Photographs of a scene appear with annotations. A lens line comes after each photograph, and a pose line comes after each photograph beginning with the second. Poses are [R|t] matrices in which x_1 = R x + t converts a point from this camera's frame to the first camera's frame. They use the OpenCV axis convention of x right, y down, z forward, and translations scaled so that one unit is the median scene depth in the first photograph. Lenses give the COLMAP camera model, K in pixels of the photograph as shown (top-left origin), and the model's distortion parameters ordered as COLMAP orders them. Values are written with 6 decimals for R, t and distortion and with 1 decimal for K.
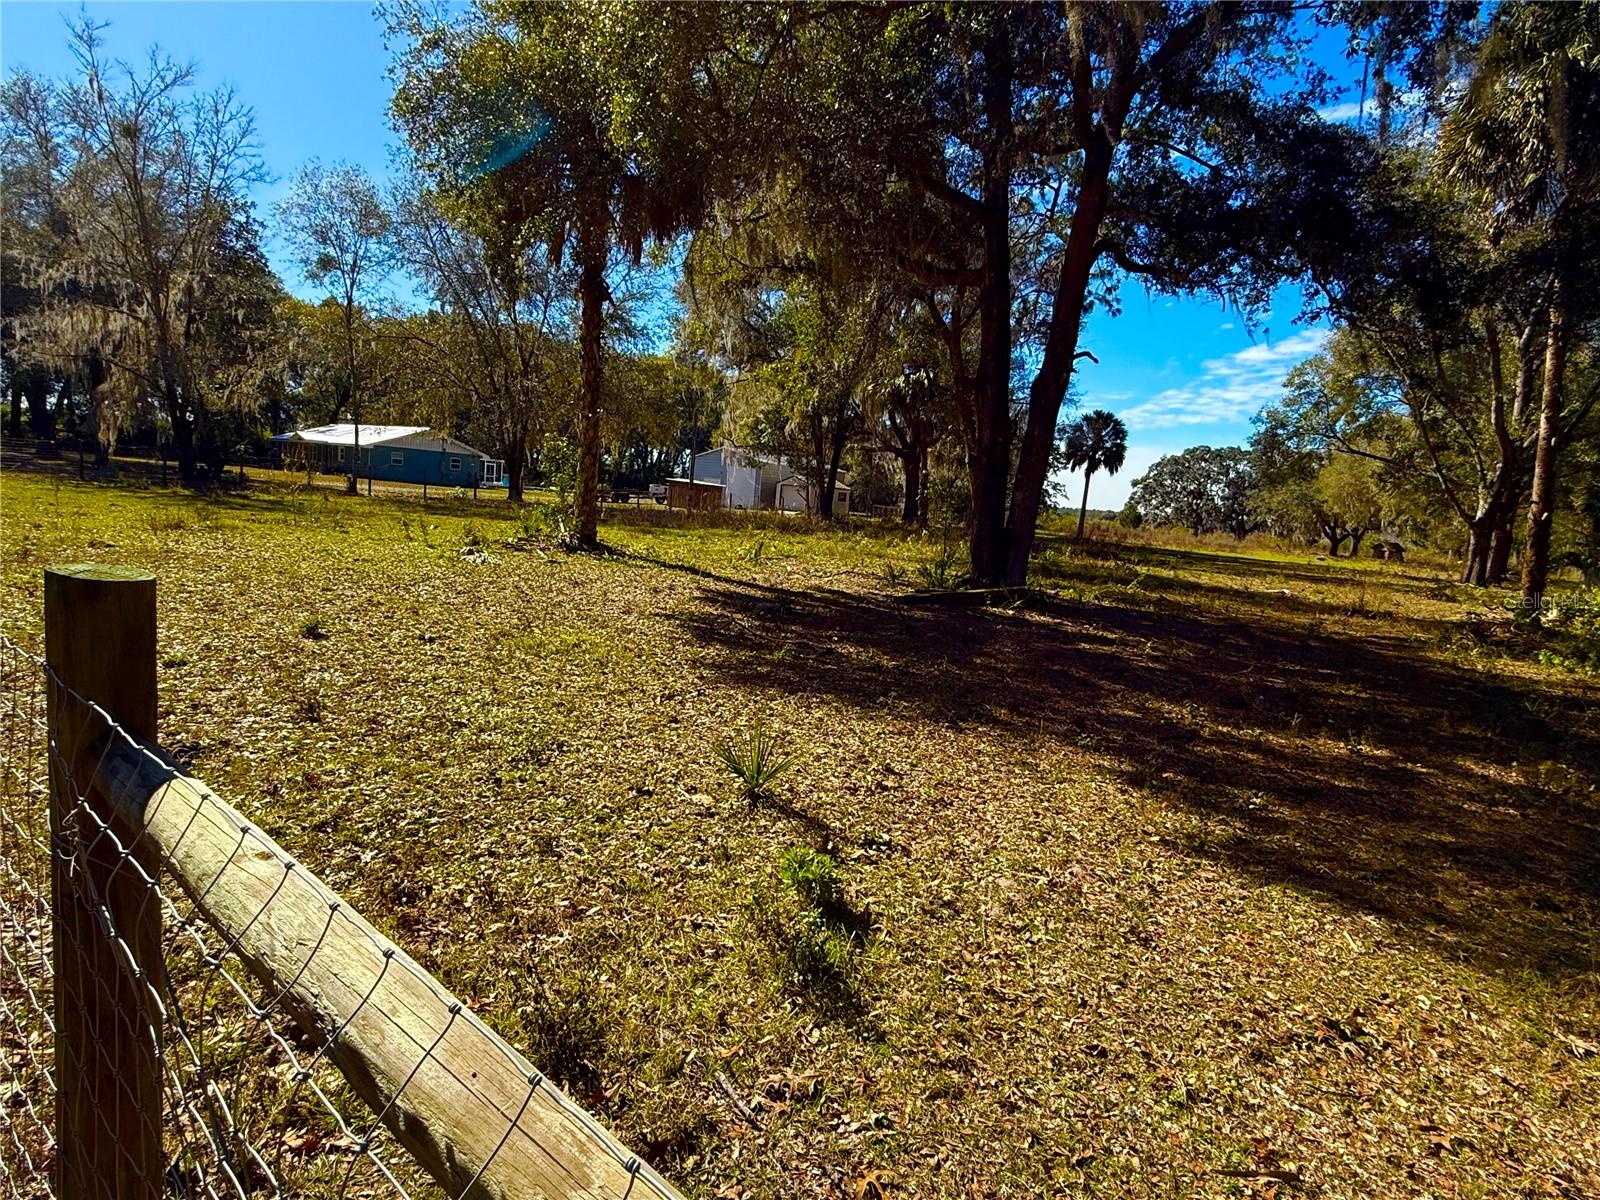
lens RADIAL K [[845.7, 0, 799.6], [0, 845.7, 599.5], [0, 0, 1]] dist [0.000894, -0.000154]
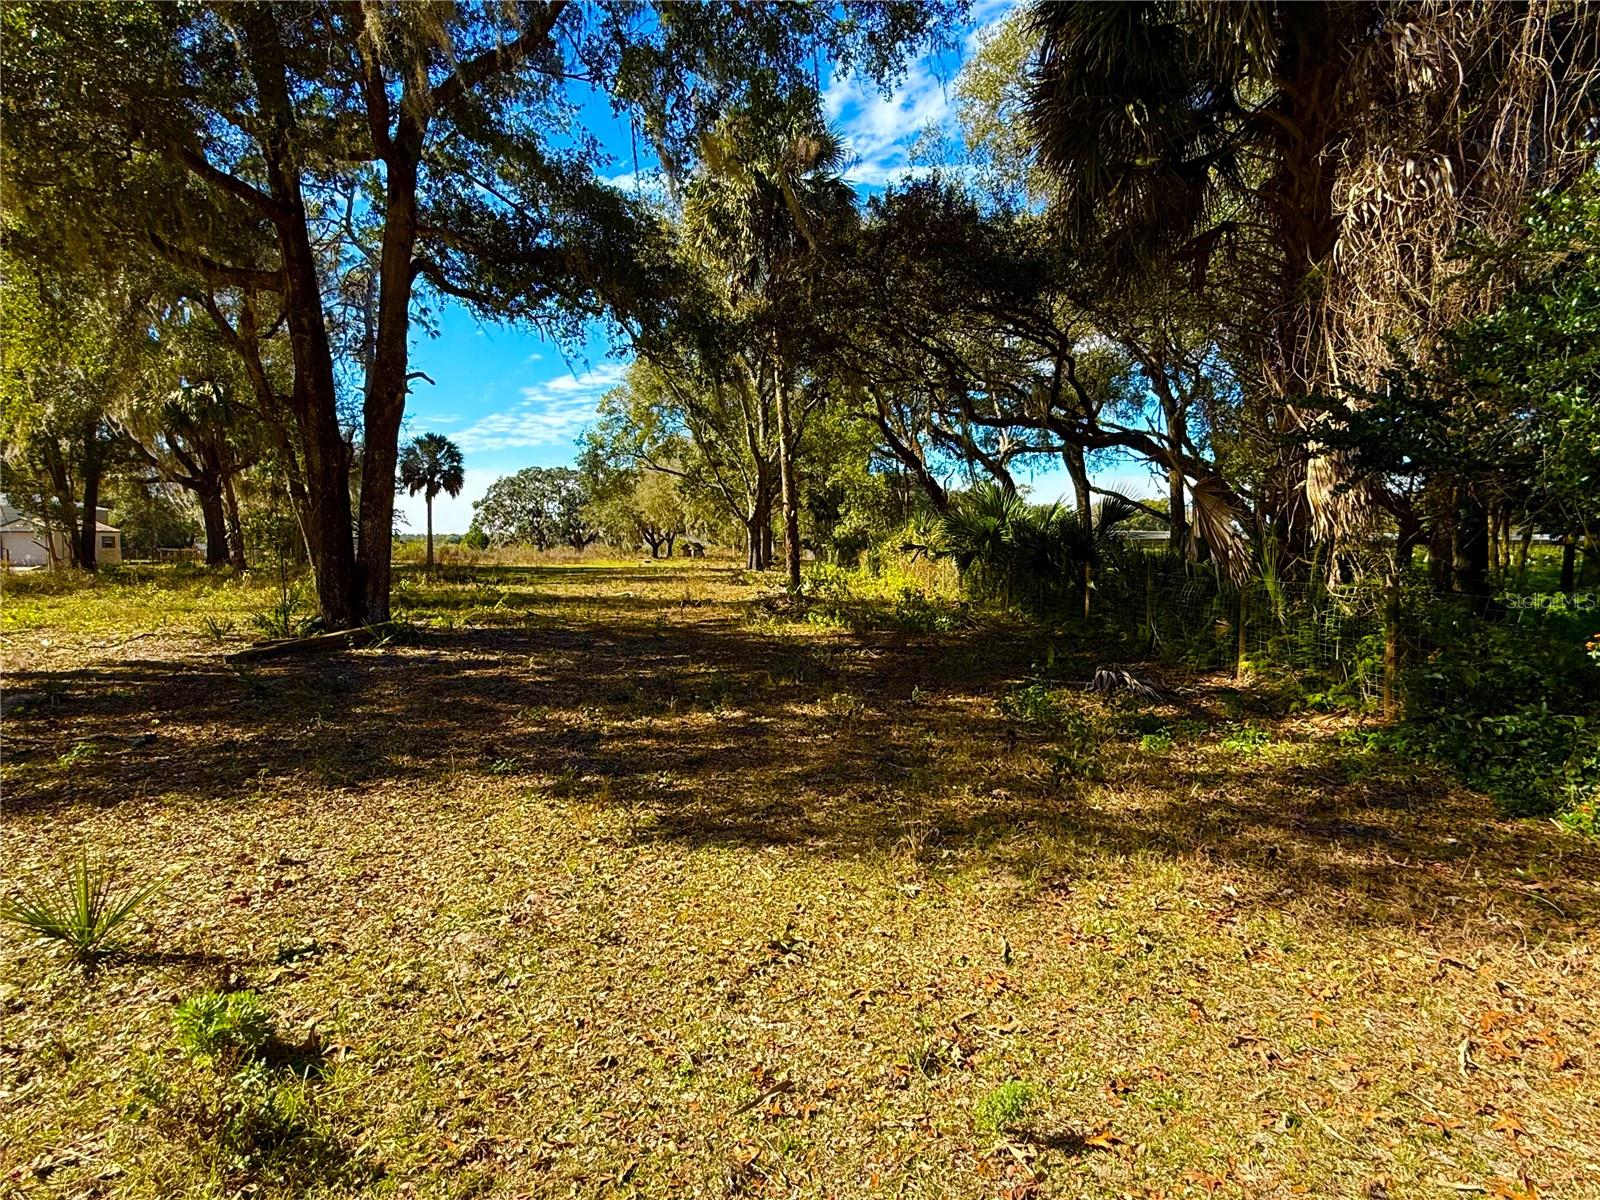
lens RADIAL K [[845.7, 0, 798.2], [0, 845.7, 601.5], [0, 0, 1]] dist [0.000894, -0.000154]
pose [[0.738813, -0.127366, 0.661765, -0.012876], [0.142860, 0.989260, 0.030903, -0.001539], [-0.658594, 0.071708, 0.749074, 0.008991]]
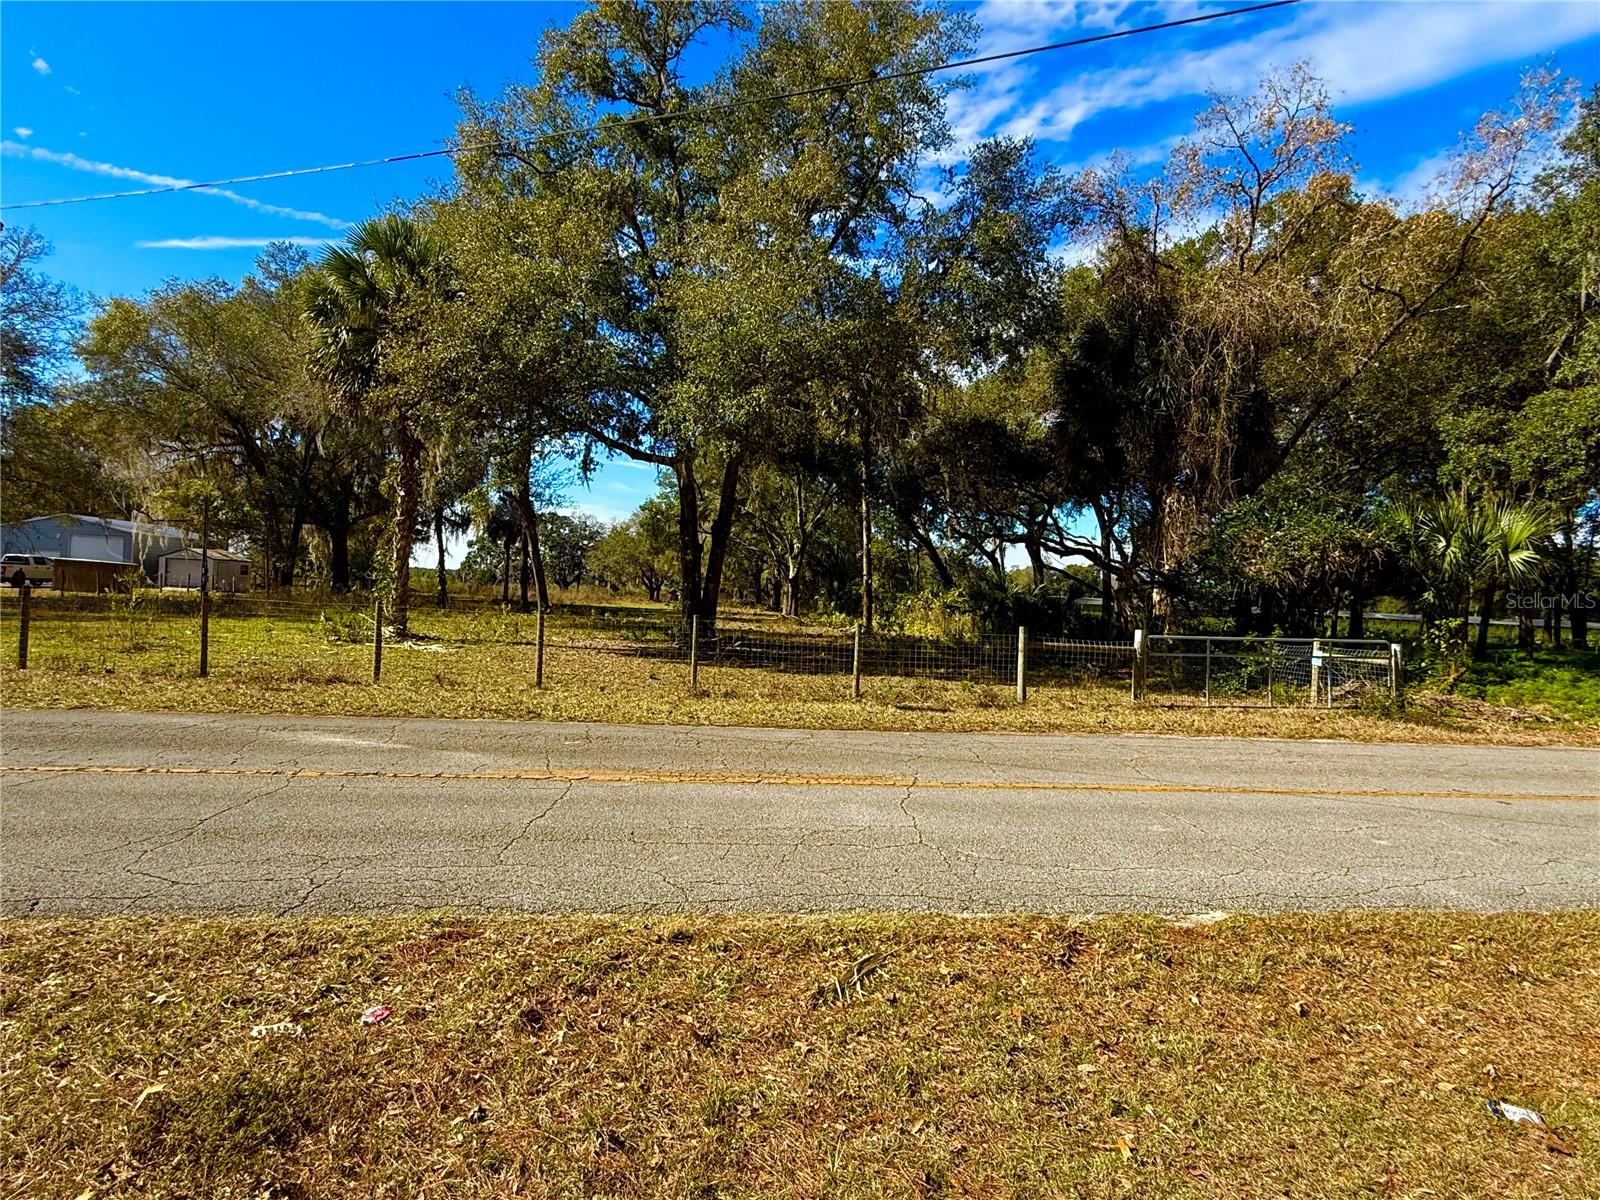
lens RADIAL K [[845.9, 0, 791.5], [0, 845.9, 602.5], [0, 0, 1]] dist [0.003039, -0.000576]
pose [[0.693744, -0.060886, 0.717644, -0.876027], [0.102290, 0.994649, -0.014497, -0.040200], [-0.712921, 0.083465, 0.696259, -0.365728]]
